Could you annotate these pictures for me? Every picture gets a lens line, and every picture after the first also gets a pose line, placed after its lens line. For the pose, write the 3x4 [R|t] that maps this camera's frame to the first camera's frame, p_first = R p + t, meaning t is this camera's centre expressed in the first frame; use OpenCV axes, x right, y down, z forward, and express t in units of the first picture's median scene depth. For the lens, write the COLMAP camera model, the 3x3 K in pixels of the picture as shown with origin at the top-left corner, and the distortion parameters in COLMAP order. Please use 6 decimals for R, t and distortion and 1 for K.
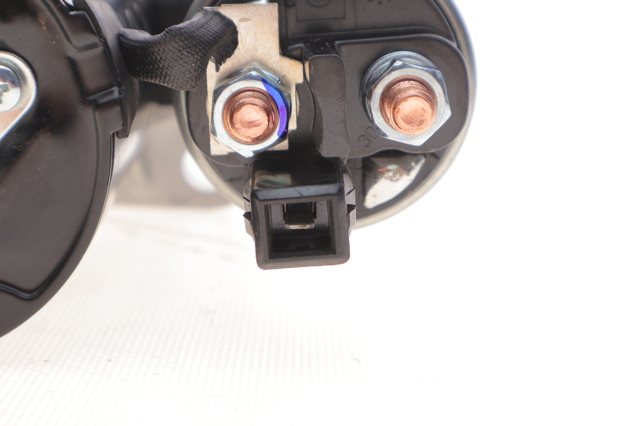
lens RADIAL K [[1344.3, 0, 320.4], [0, 1344.3, 212.4], [0, 0, 1]] dist [0.060204, 0.000000]
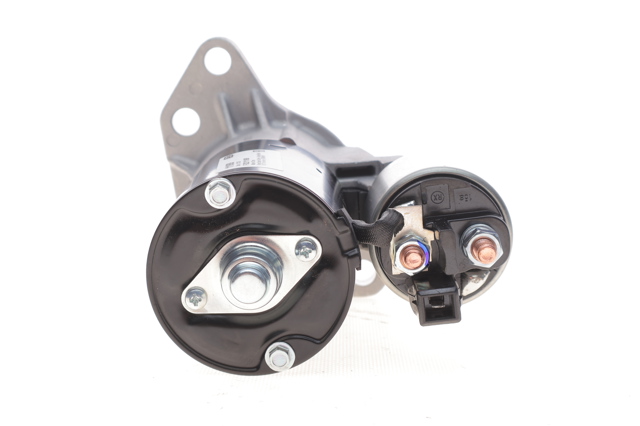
lens RADIAL K [[1134.3, 0, 319.7], [0, 1134.3, 214.0], [0, 0, 1]] dist [-0.047384, 0.000000]
pose [[0.998538, -0.038272, -0.038170, -0.130682], [0.035760, 0.997279, -0.064458, -0.027791], [0.040533, 0.062999, 0.997190, -0.875010]]
